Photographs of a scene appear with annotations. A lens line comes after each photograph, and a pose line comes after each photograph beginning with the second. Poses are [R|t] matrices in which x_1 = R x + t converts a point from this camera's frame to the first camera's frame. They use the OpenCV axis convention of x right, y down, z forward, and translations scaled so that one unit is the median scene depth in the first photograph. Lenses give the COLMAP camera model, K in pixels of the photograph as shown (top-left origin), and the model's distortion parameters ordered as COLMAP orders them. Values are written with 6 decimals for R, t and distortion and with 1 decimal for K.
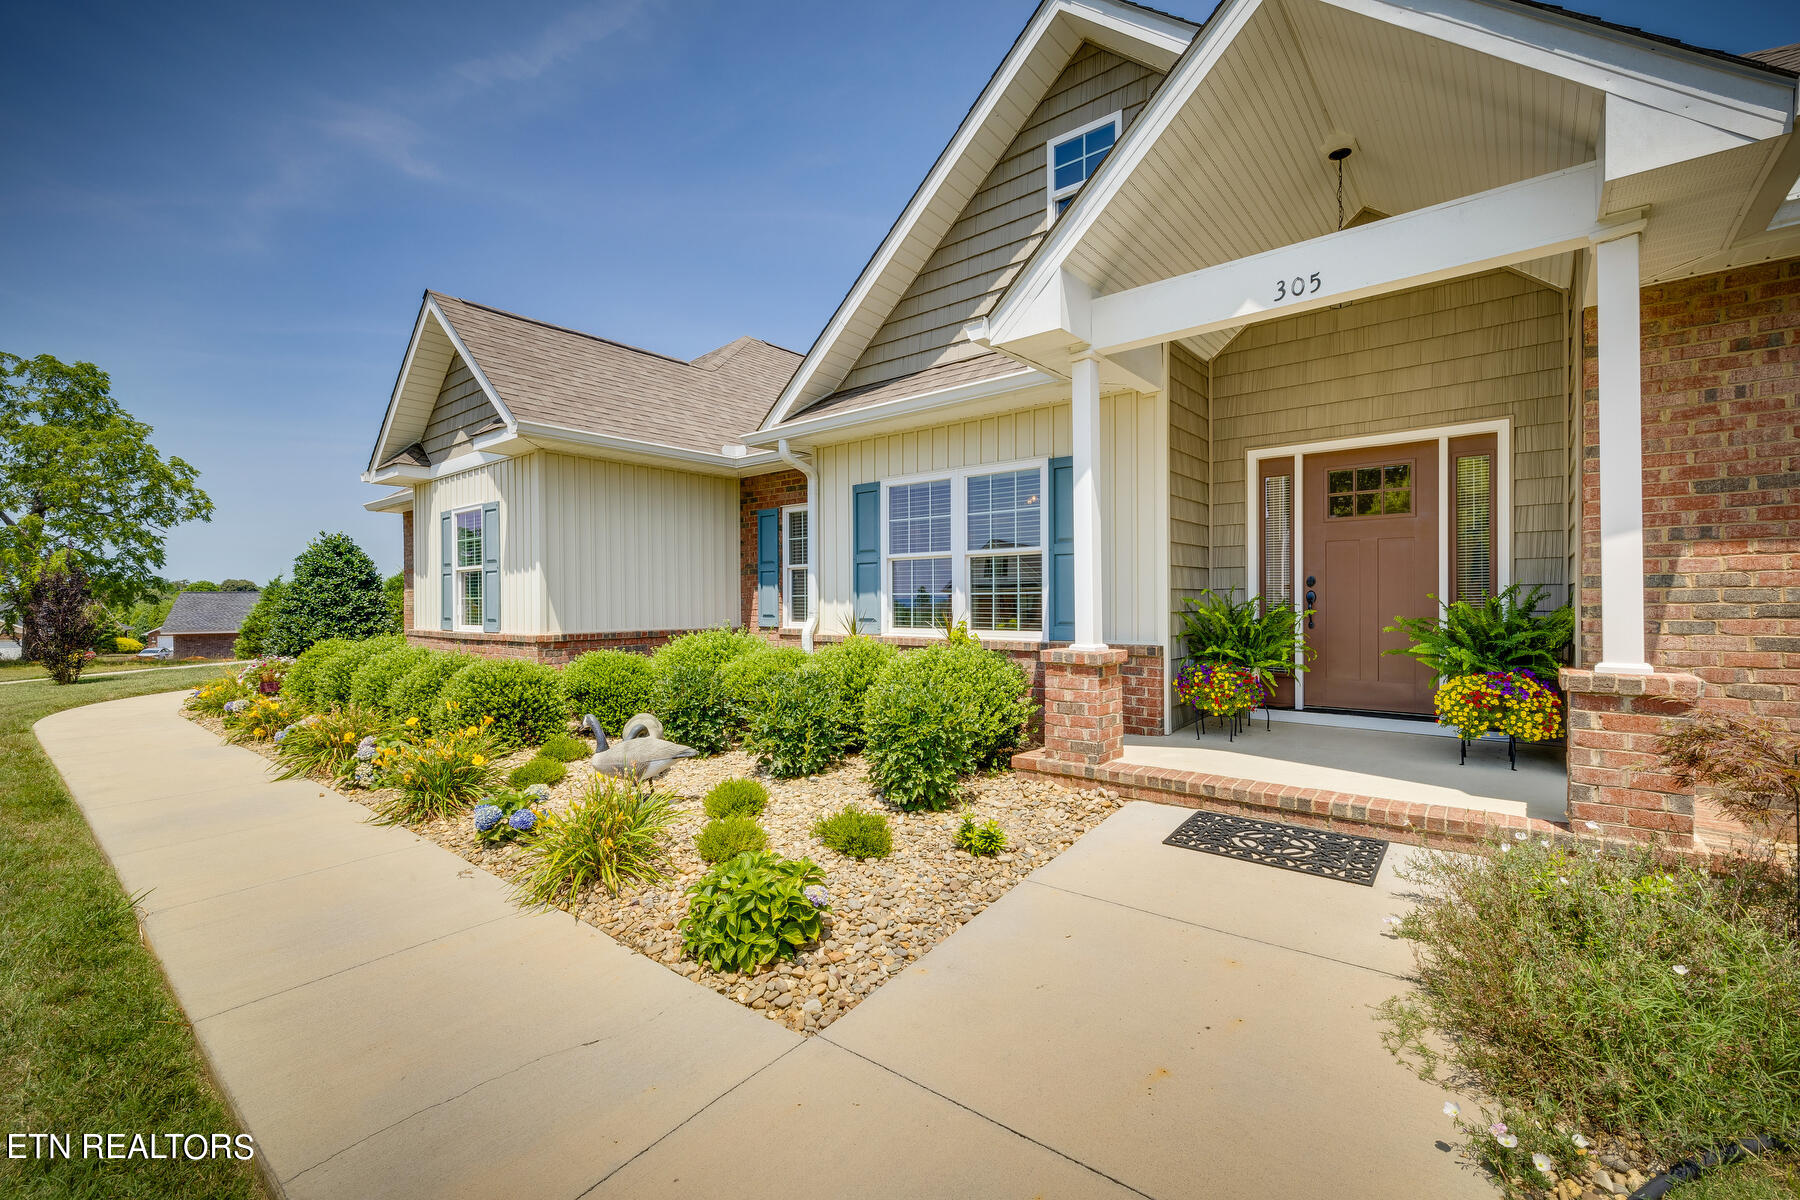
lens RADIAL K [[763.0, 0, 898.2], [0, 763.0, 600.9], [0, 0, 1]] dist [0.001597, 0.000084]
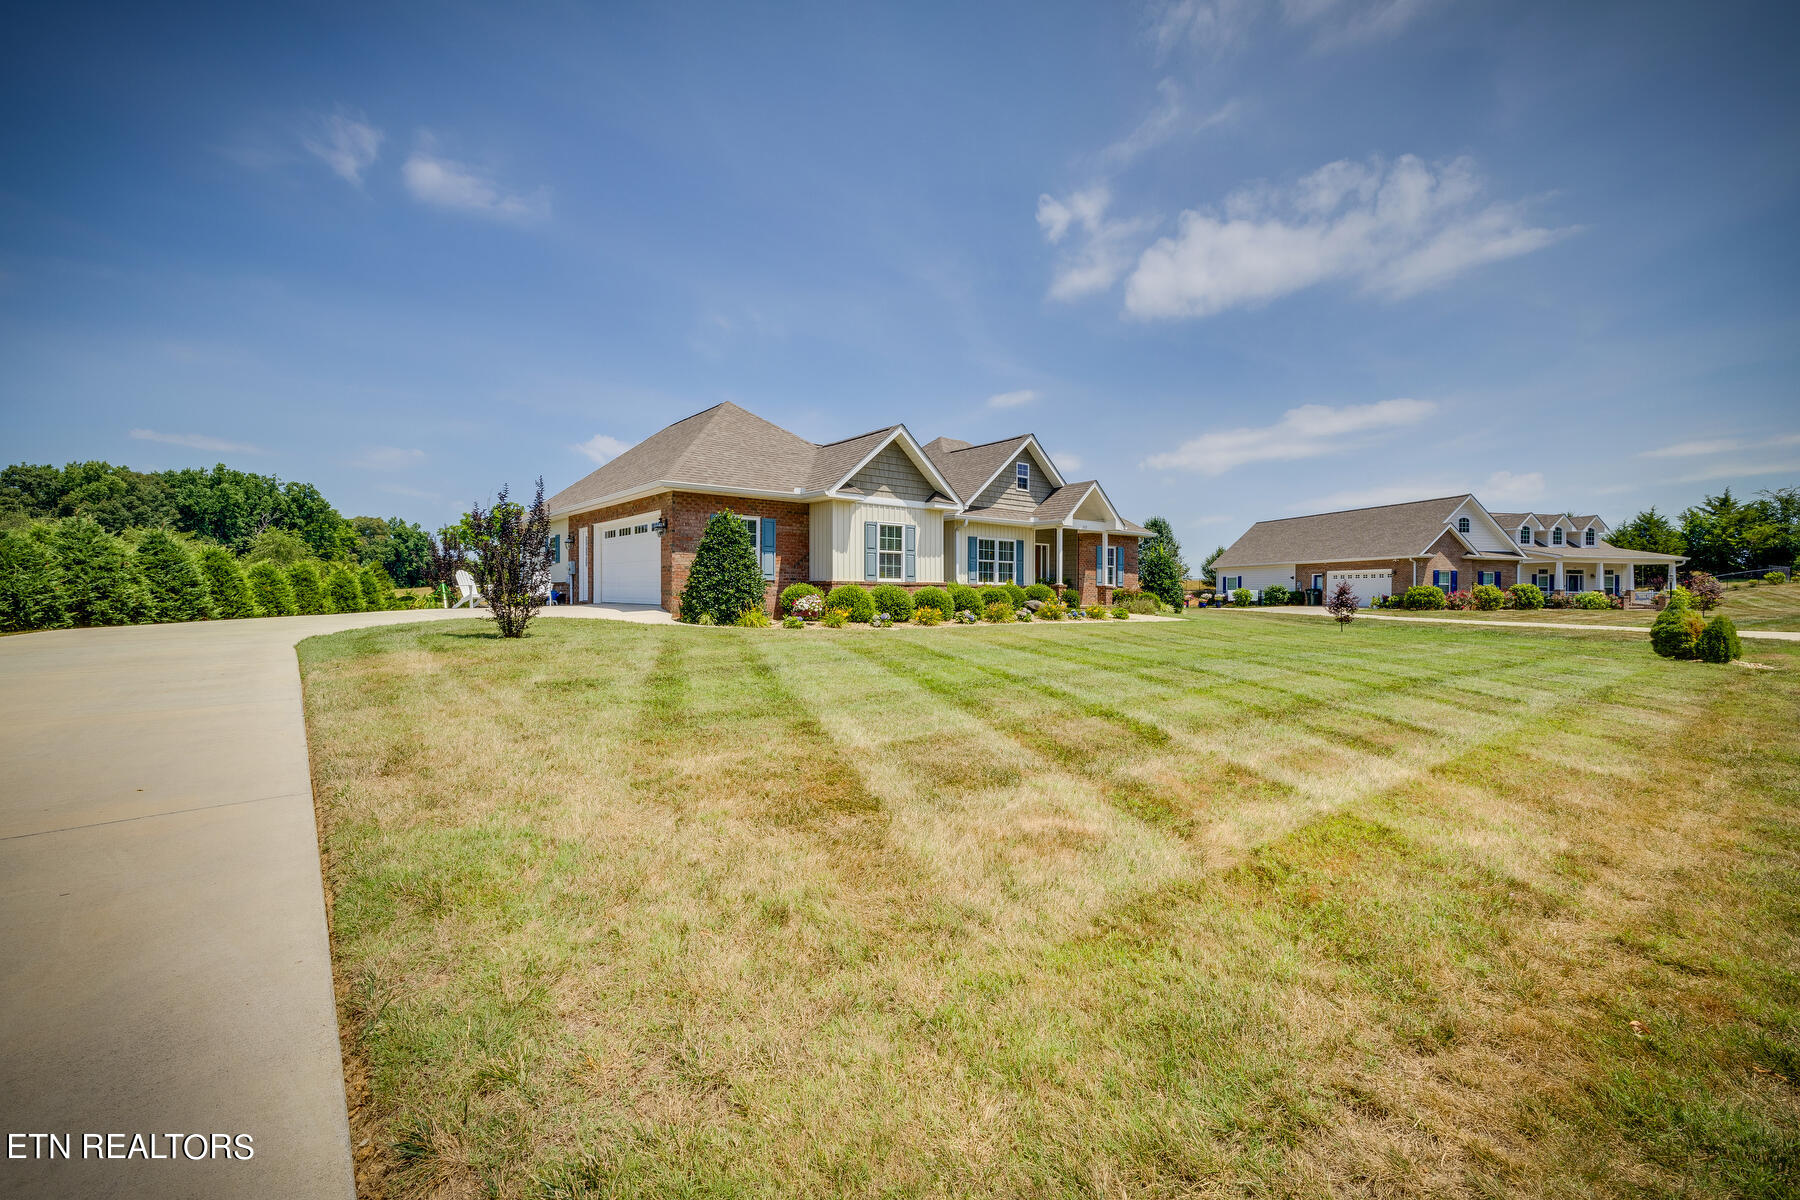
lens RADIAL K [[763.0, 0, 898.3], [0, 763.0, 601.9], [0, 0, 1]] dist [0.001597, 0.000084]
pose [[0.202214, -0.000088, 0.979341, -3.107153], [-0.007381, 0.999971, 0.001614, 0.111040], [-0.979314, -0.007555, 0.202207, 0.635079]]
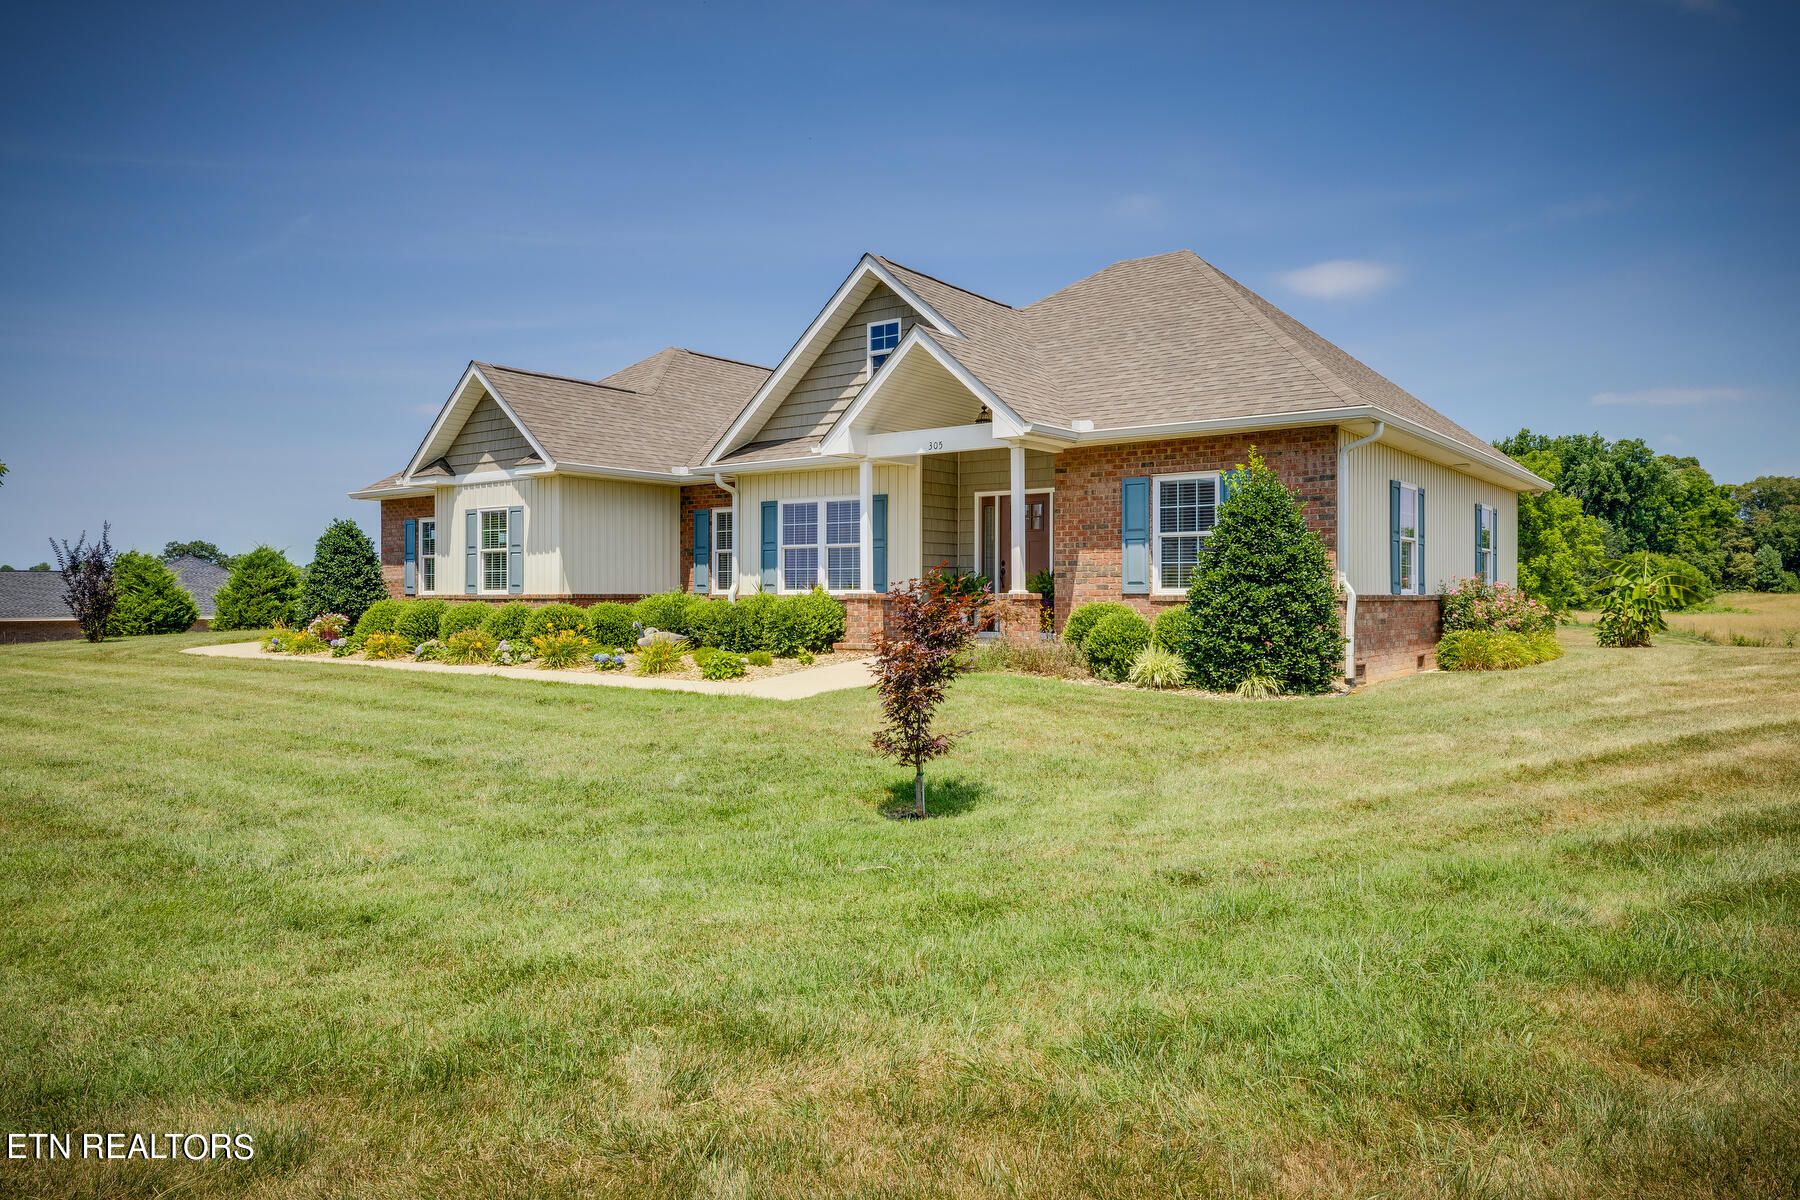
lens RADIAL K [[1227.6, 0, 898.5], [0, 1227.6, 600.3], [0, 0, 1]] dist [0.000280, 0.001967]
pose [[0.999064, 0.008113, 0.042482, 0.119420], [-0.008196, 0.999965, 0.001772, 0.048776], [-0.042466, -0.002119, 0.999096, -1.572112]]
